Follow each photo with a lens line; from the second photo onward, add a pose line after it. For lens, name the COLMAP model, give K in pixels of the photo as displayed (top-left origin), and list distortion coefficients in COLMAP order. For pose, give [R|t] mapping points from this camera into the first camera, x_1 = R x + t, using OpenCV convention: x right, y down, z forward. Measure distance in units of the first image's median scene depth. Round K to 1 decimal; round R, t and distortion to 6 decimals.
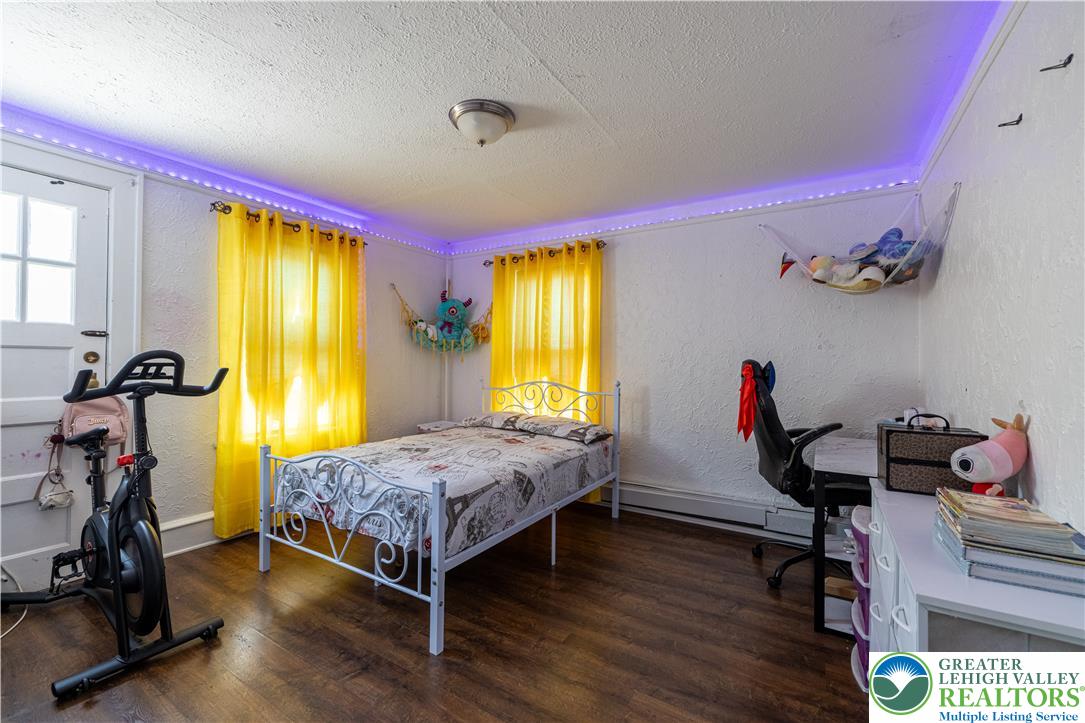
lens RADIAL K [[455.2, 0, 537.2], [0, 455.2, 363.0], [0, 0, 1]] dist [0.005797, 0.000324]
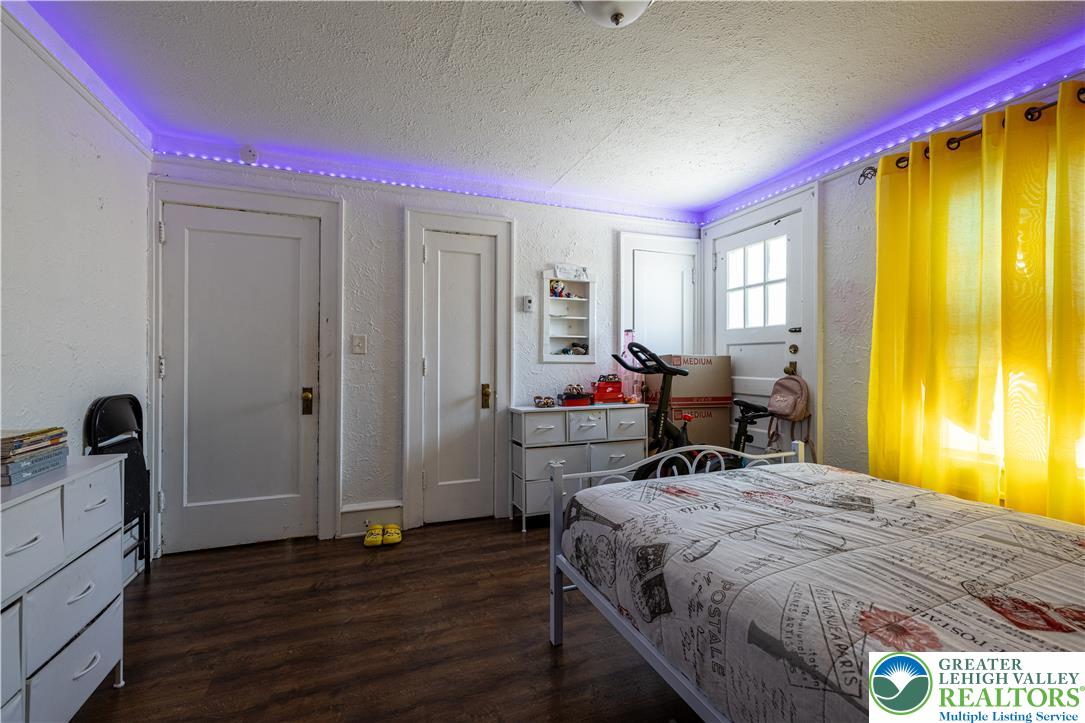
lens RADIAL K [[455.2, 0, 537.7], [0, 455.2, 361.2], [0, 0, 1]] dist [0.005797, 0.000324]
pose [[-0.612663, -0.002435, -0.790340, 0.460569], [-0.000720, 0.999997, -0.002523, 0.024903], [0.790344, -0.000977, -0.612663, 1.215992]]
